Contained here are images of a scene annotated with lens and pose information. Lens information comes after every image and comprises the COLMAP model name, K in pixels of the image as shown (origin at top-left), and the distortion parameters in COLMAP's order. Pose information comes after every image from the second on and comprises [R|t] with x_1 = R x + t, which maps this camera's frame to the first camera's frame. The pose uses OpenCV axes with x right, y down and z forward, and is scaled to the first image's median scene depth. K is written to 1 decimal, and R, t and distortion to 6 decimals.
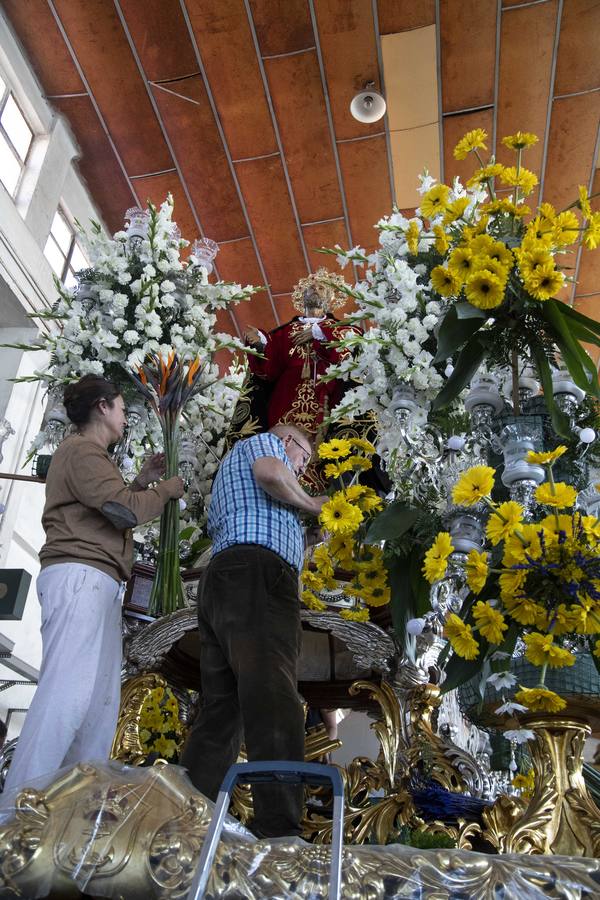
lens RADIAL K [[816.5, 0, 324.5], [0, 816.5, 467.7], [0, 0, 1]] dist [0.047528, 0.000000]
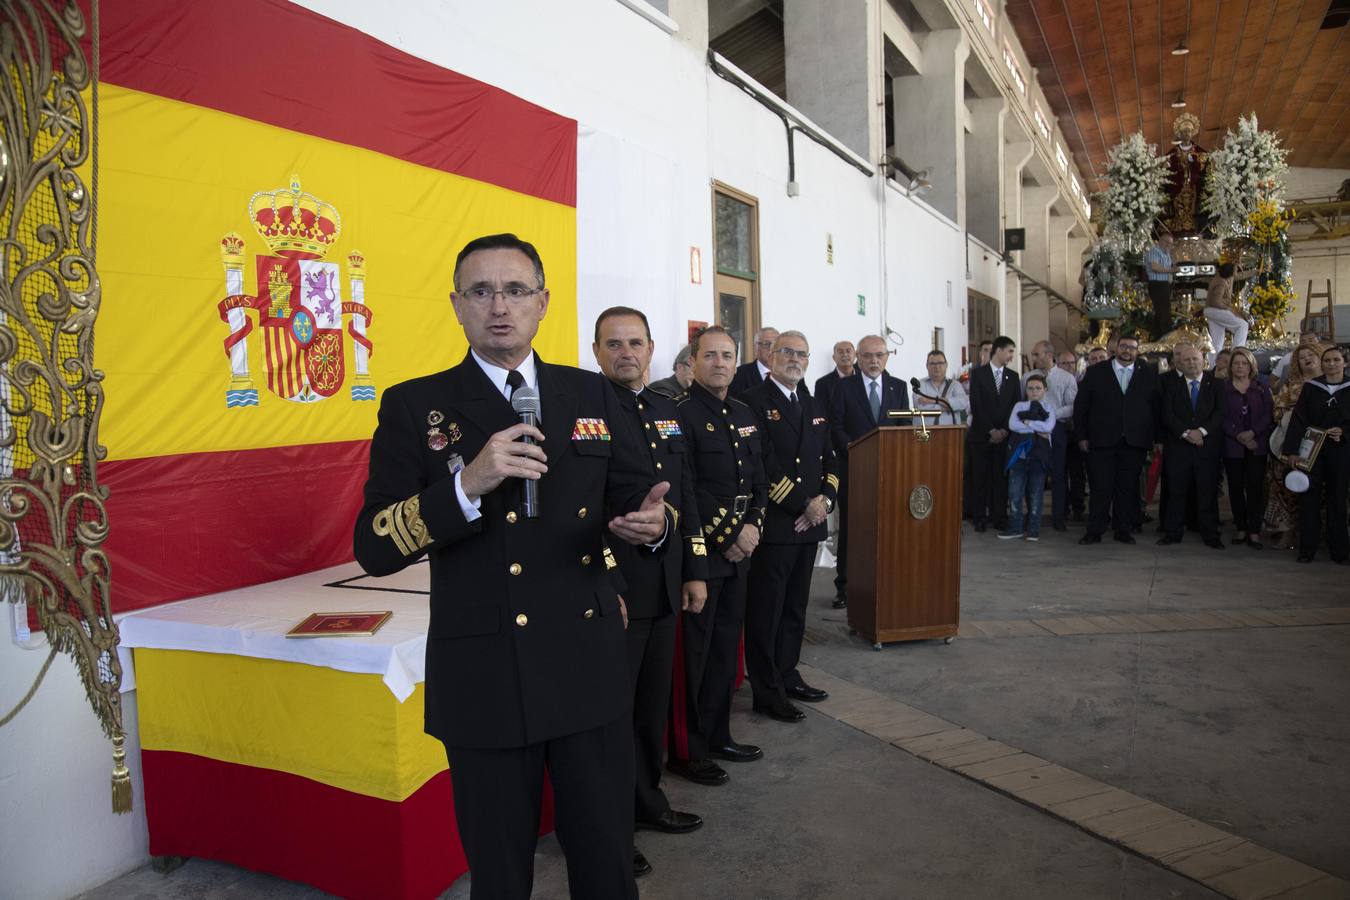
lens RADIAL K [[1093.8, 0, 677.2], [0, 1093.8, 466.9], [0, 0, 1]] dist [-0.056364, 0.056414]
pose [[0.959974, -0.055899, -0.274455, -0.930359], [0.199627, 0.823879, 0.530445, -2.034582], [0.196466, -0.564002, 0.802061, -3.580249]]
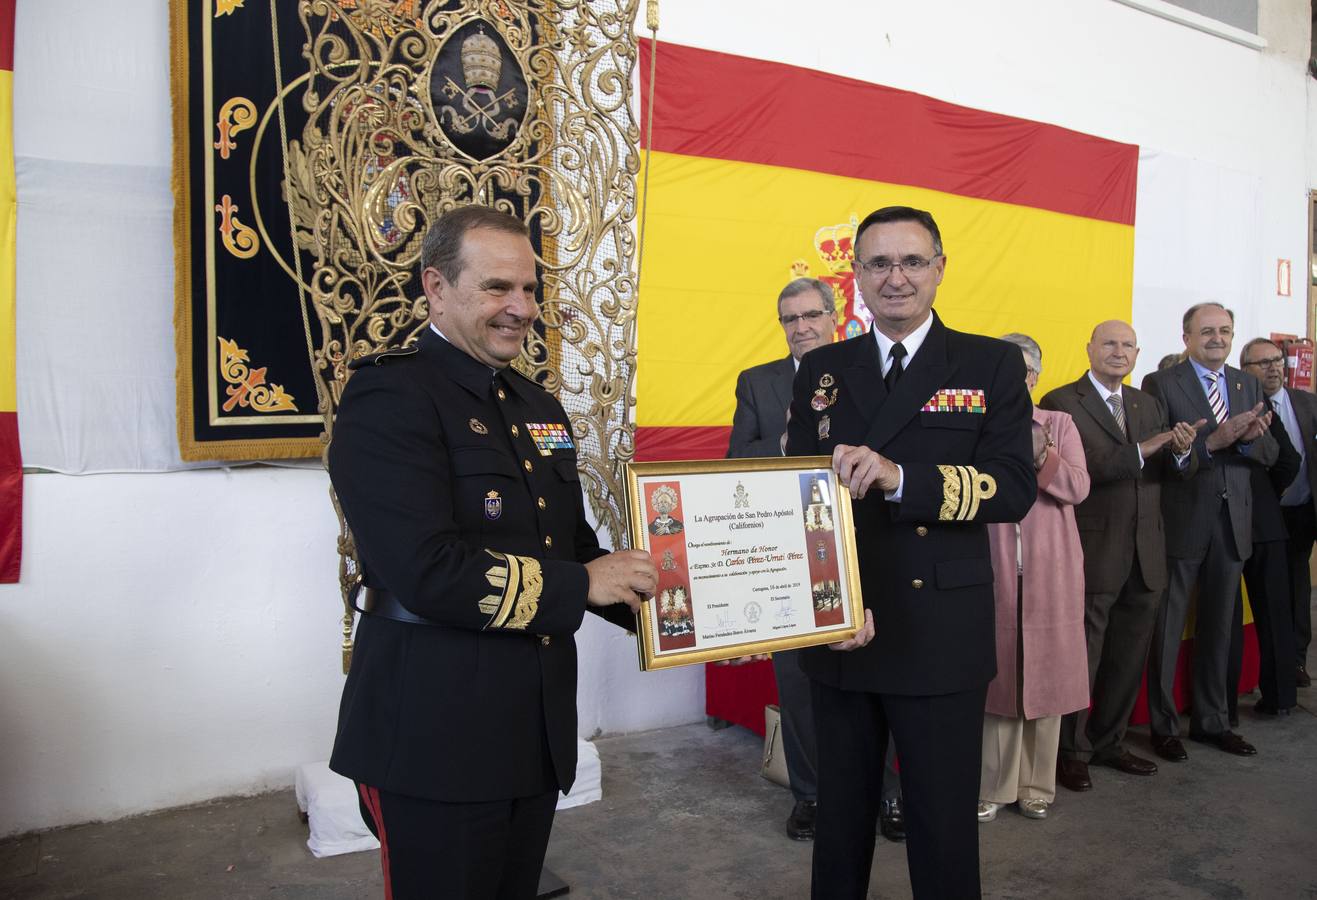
lens RADIAL K [[1060.7, 0, 698.9], [0, 1060.7, 467.3], [0, 0, 1]] dist [-0.134414, 0.095420]
pose [[0.644456, -0.009897, -0.764577, -0.700887], [0.406587, 0.851275, 0.331689, -2.022302], [0.647583, -0.524626, 0.552633, -3.647609]]
